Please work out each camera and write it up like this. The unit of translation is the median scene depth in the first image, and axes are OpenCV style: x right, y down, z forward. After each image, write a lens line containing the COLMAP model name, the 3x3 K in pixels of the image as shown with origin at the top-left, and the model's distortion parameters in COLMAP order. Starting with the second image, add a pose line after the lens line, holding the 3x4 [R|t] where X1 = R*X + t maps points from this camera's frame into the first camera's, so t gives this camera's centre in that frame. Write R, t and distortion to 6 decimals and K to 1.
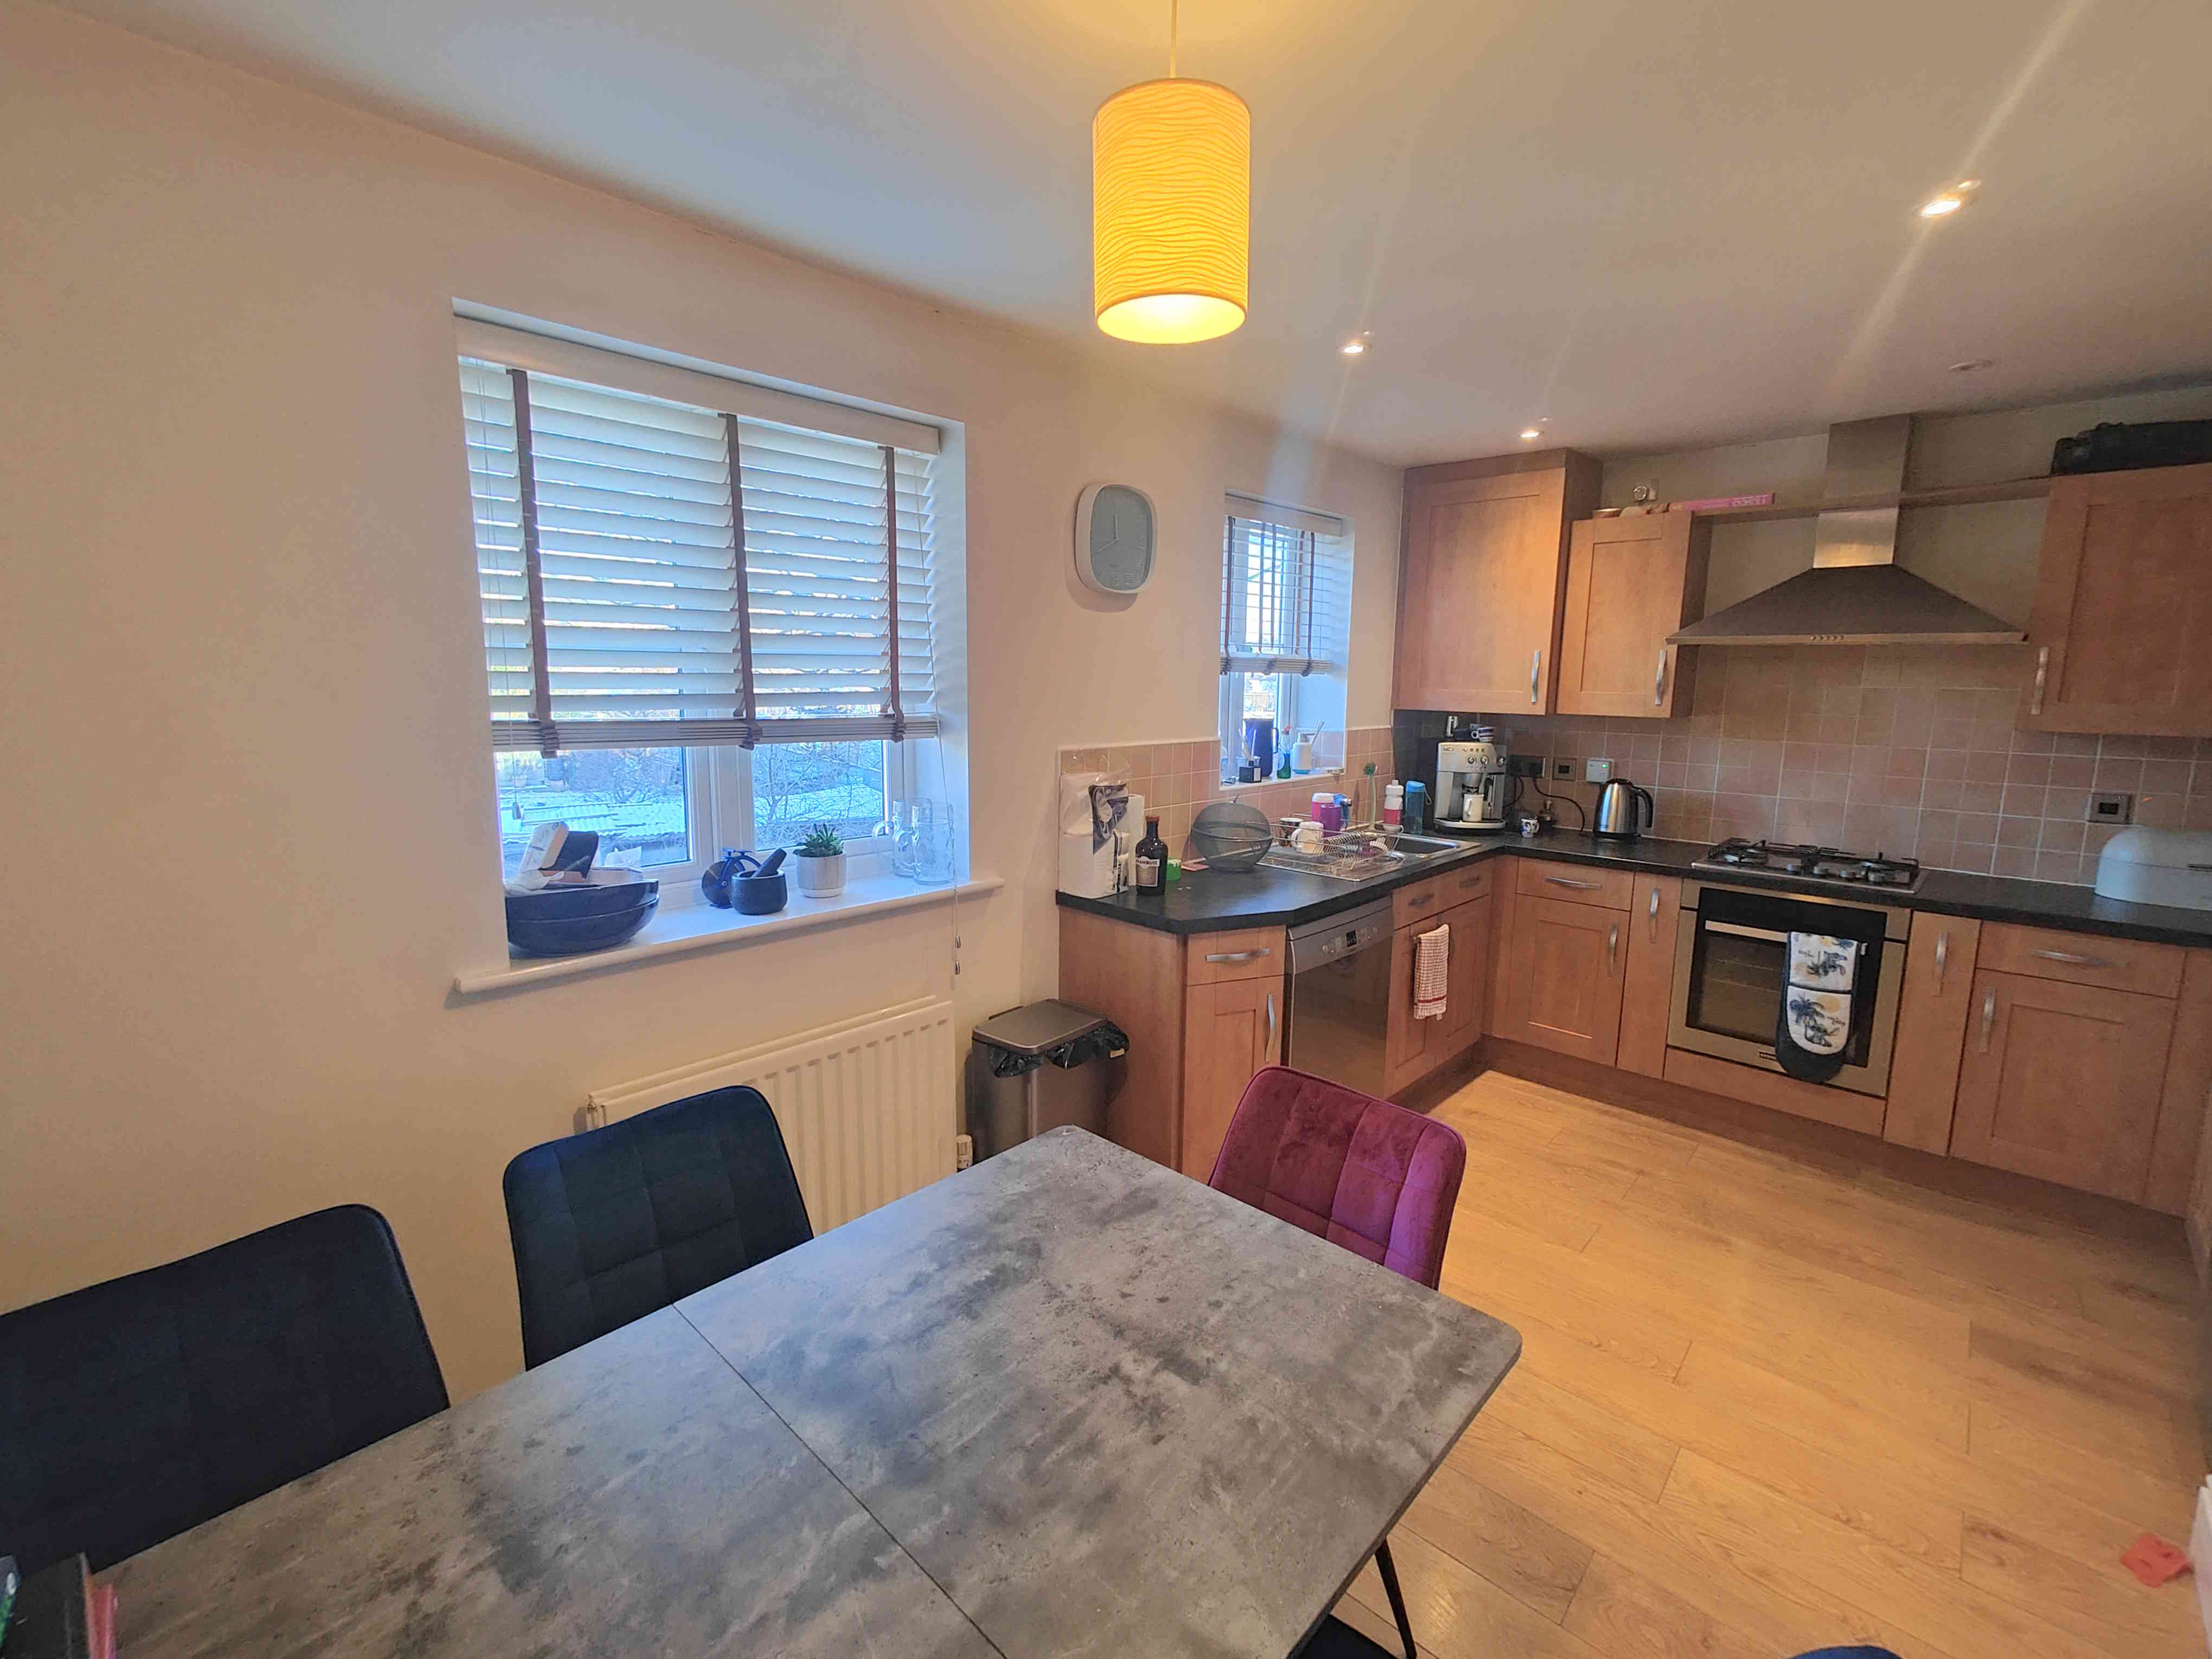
lens RADIAL K [[971.1, 0, 1096.9], [0, 971.1, 825.6], [0, 0, 1]] dist [-0.000745, 0.000742]
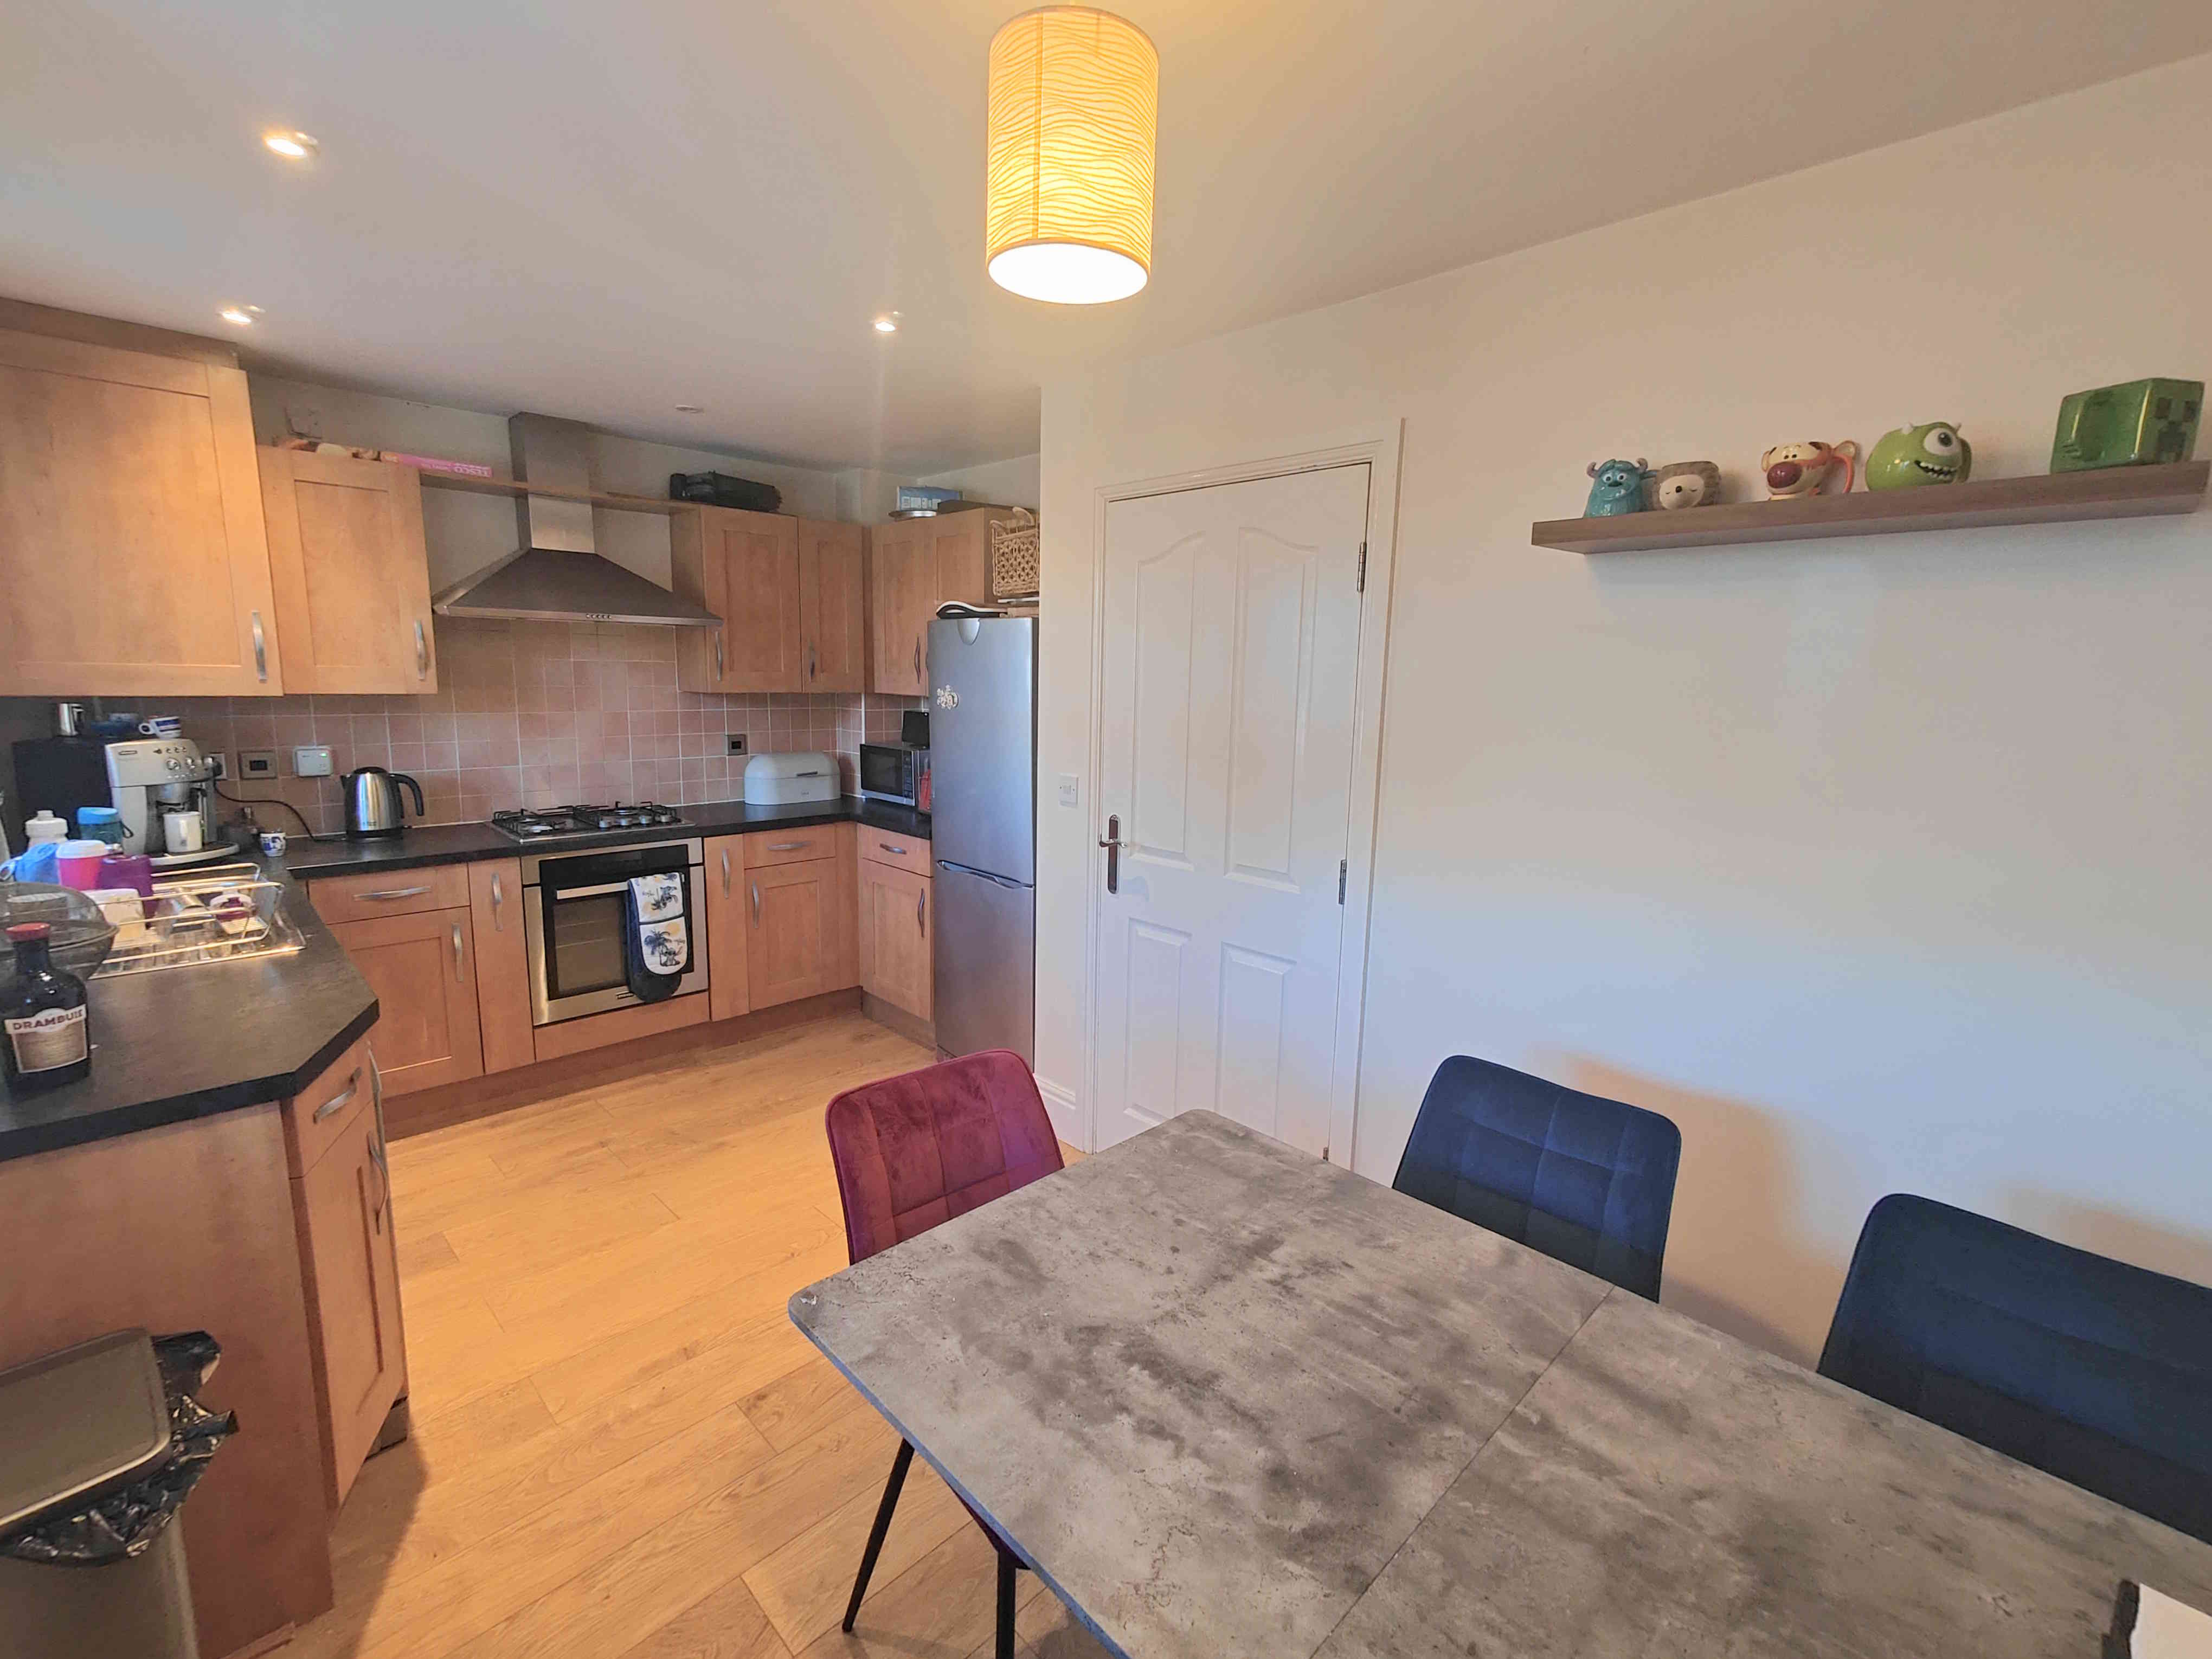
lens RADIAL K [[977.1, 0, 1103.0], [0, 977.1, 817.0], [0, 0, 1]] dist [0.000157, 0.007635]
pose [[0.034224, -0.161803, 0.986229, -0.380101], [0.137721, 0.978157, 0.155699, -0.063412], [-0.989880, 0.130496, 0.055760, 0.397872]]
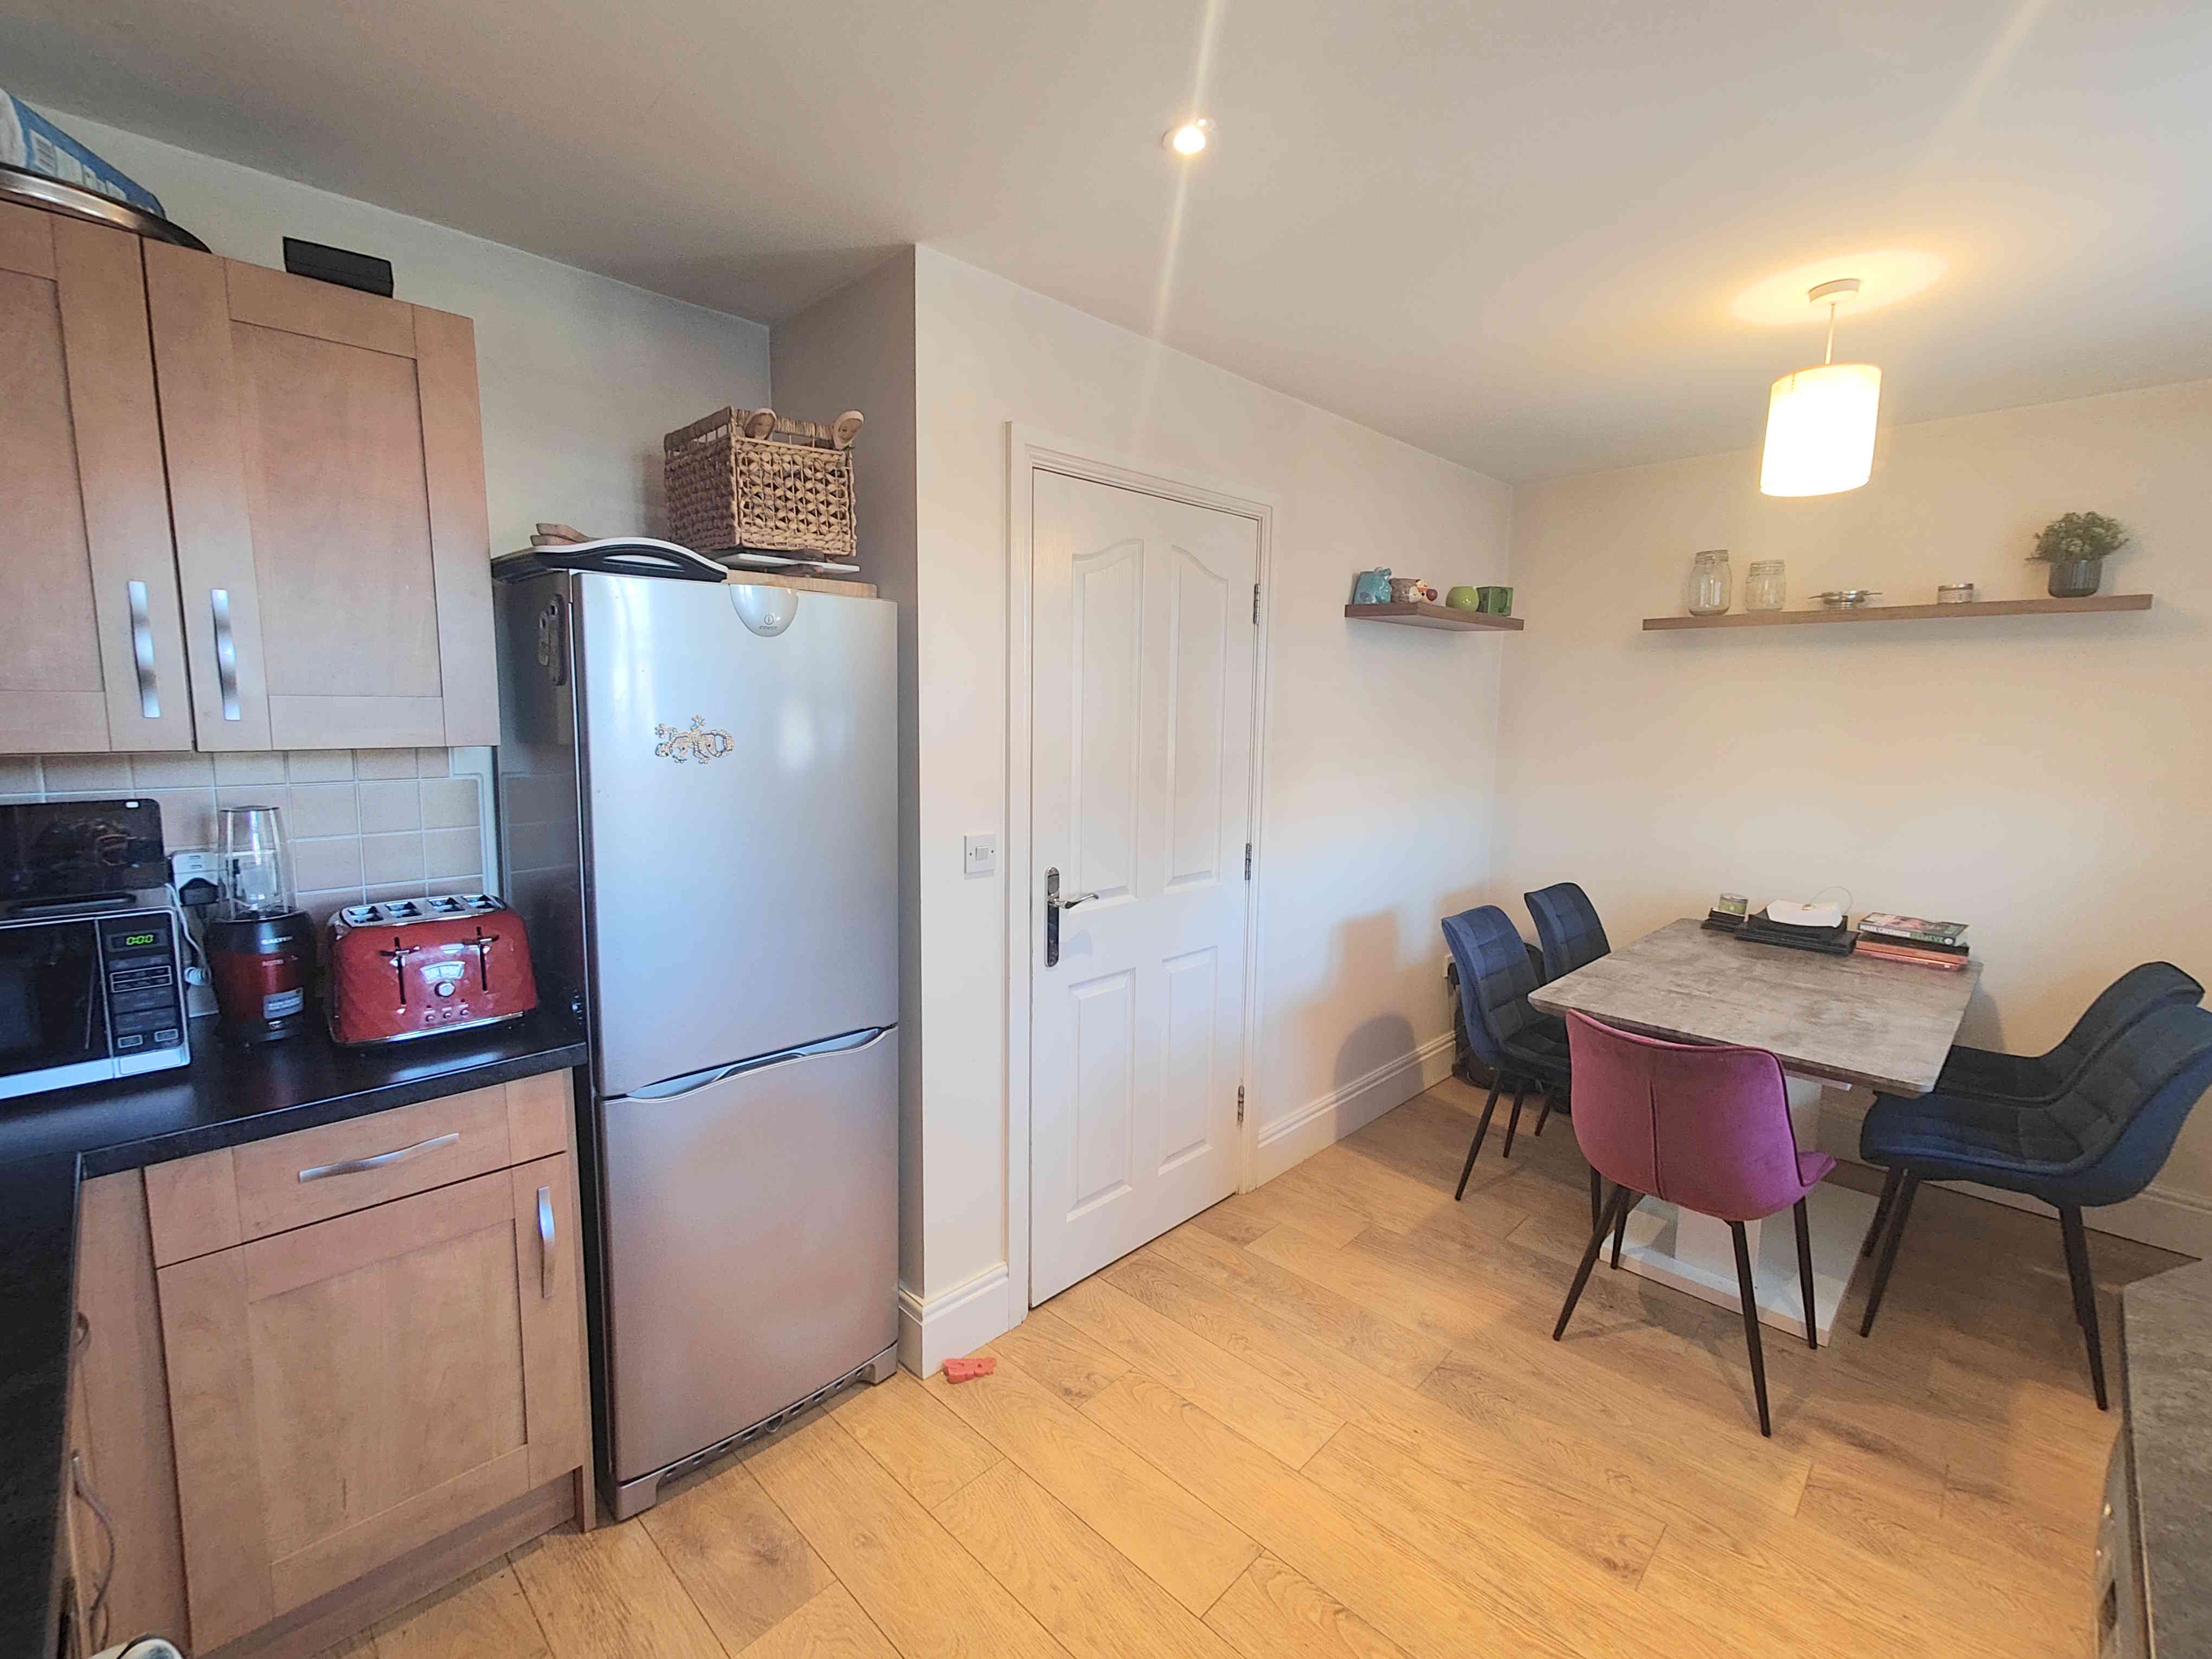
lens RADIAL K [[970.6, 0, 1099.1], [0, 970.6, 814.9], [0, 0, 1]] dist [-0.000140, -0.000411]
pose [[-0.999357, -0.027162, 0.023388, 0.526832], [-0.019791, 0.962162, 0.271759, -0.162093], [-0.029885, 0.271121, -0.962081, 1.167906]]
